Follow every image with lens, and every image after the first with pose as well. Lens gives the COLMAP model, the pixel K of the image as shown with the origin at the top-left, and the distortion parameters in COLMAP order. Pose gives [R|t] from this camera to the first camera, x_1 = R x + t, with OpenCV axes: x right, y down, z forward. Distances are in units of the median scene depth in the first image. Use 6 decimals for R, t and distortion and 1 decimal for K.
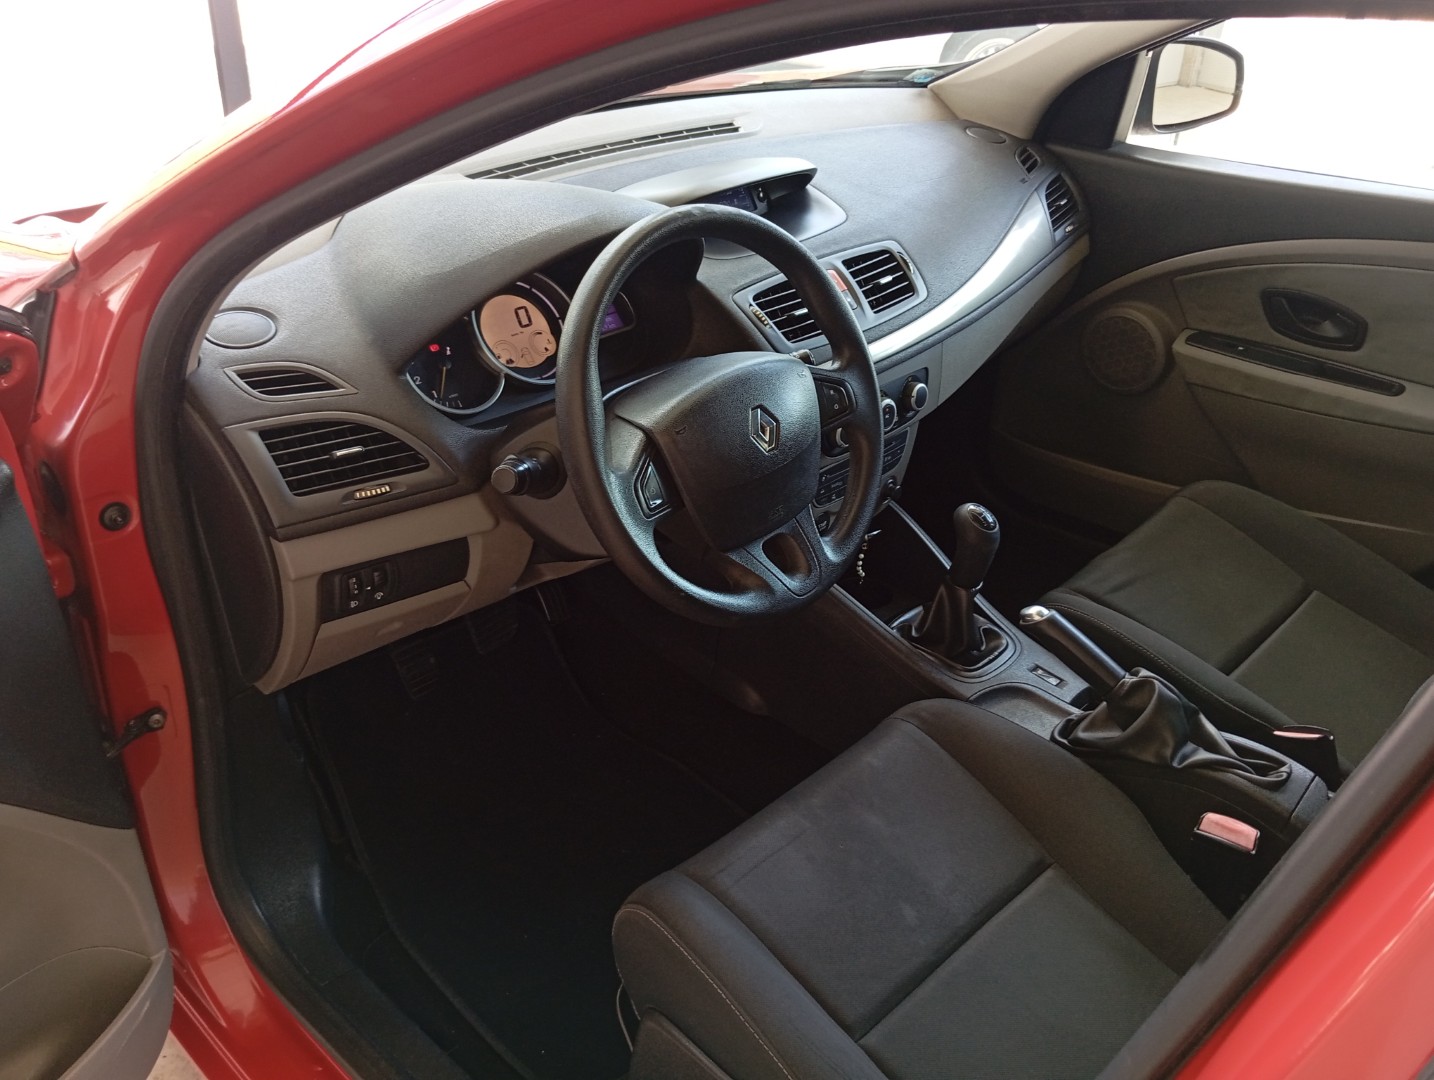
lens RADIAL K [[1172.8, 0, 731.3], [0, 1172.8, 524.1], [0, 0, 1]] dist [0.012136, -0.014443]
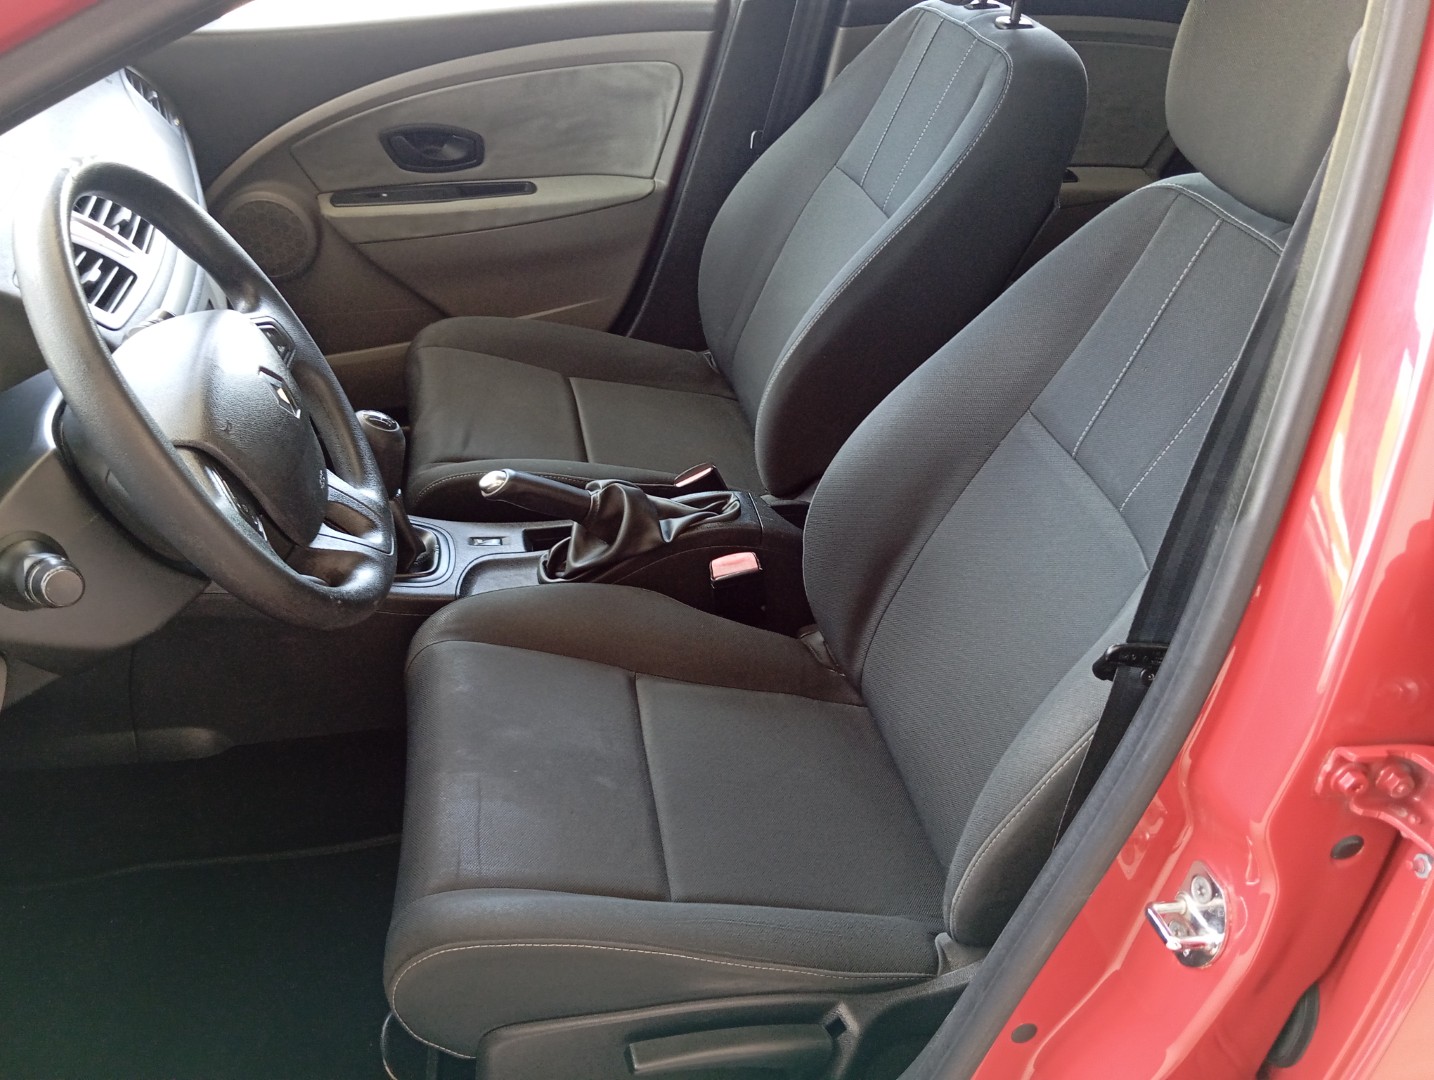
lens RADIAL K [[1172.8, 0, 731.3], [0, 1172.8, 524.1], [0, 0, 1]] dist [0.012136, -0.014443]
pose [[0.616230, -0.465005, 0.635634, -0.320364], [0.400653, 0.879940, 0.255308, -0.077280], [-0.678039, 0.097340, 0.728552, 0.170523]]
